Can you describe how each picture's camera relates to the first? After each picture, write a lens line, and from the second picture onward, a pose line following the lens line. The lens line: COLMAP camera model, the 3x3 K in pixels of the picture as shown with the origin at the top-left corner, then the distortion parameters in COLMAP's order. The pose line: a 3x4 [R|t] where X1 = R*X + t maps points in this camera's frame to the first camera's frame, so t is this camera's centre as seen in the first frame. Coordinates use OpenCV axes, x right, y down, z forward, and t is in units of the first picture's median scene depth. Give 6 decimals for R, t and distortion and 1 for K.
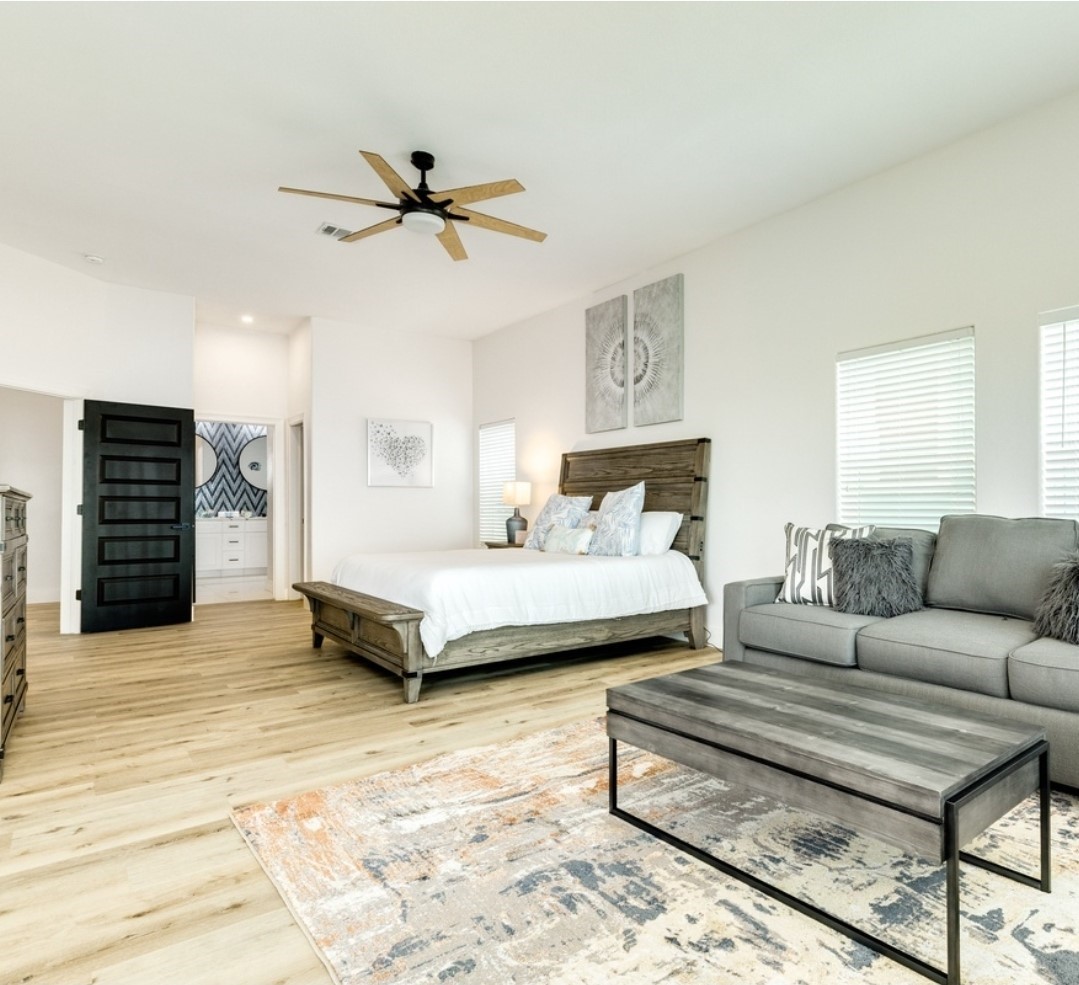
lens RADIAL K [[640.1, 0, 539.5], [0, 640.1, 492.5], [0, 0, 1]] dist [-0.002893, 0.000068]
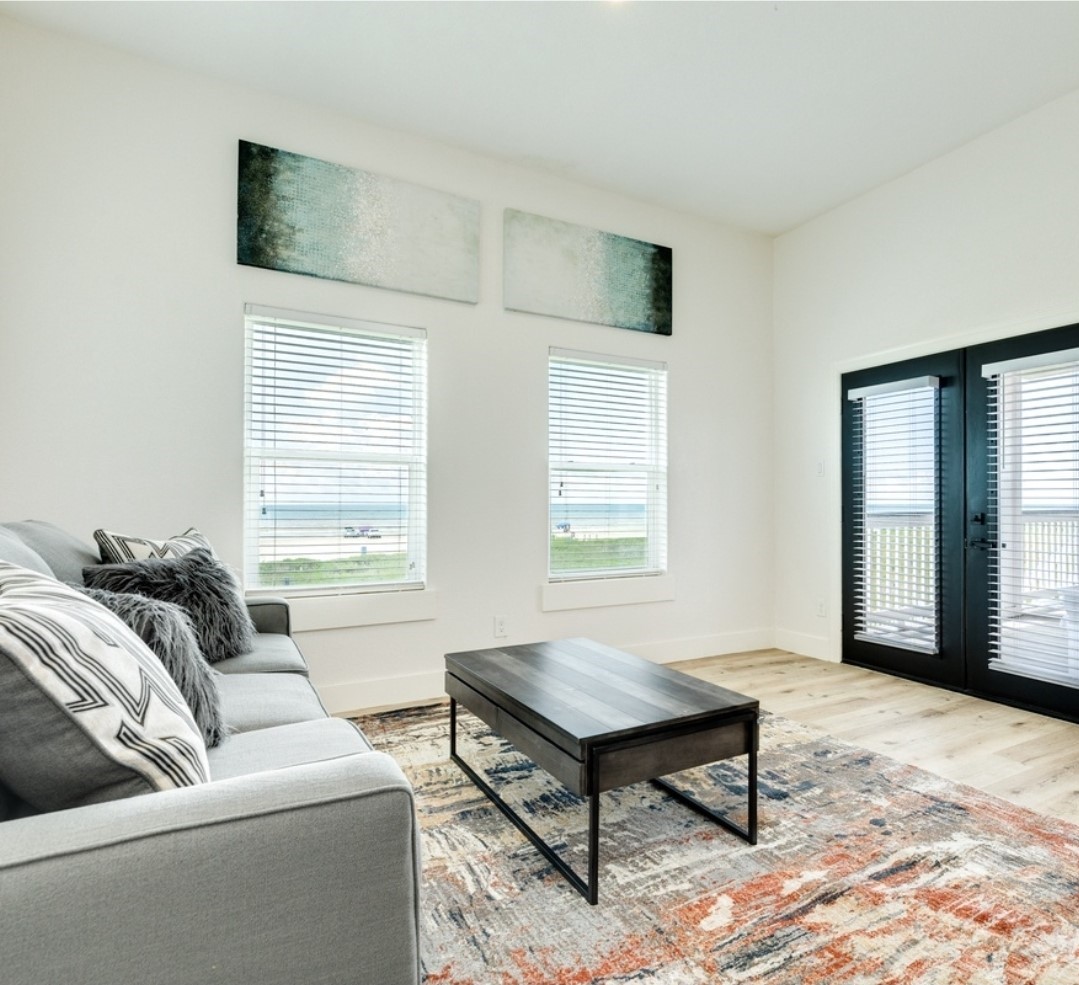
lens RADIAL K [[640.1, 0, 539.5], [0, 640.1, 492.5], [0, 0, 1]] dist [-0.002893, 0.000068]
pose [[-0.991633, -0.000864, 0.129086, 0.334874], [-0.004700, 0.999556, -0.029411, 0.024499], [-0.129004, -0.029772, -0.991197, 2.191236]]
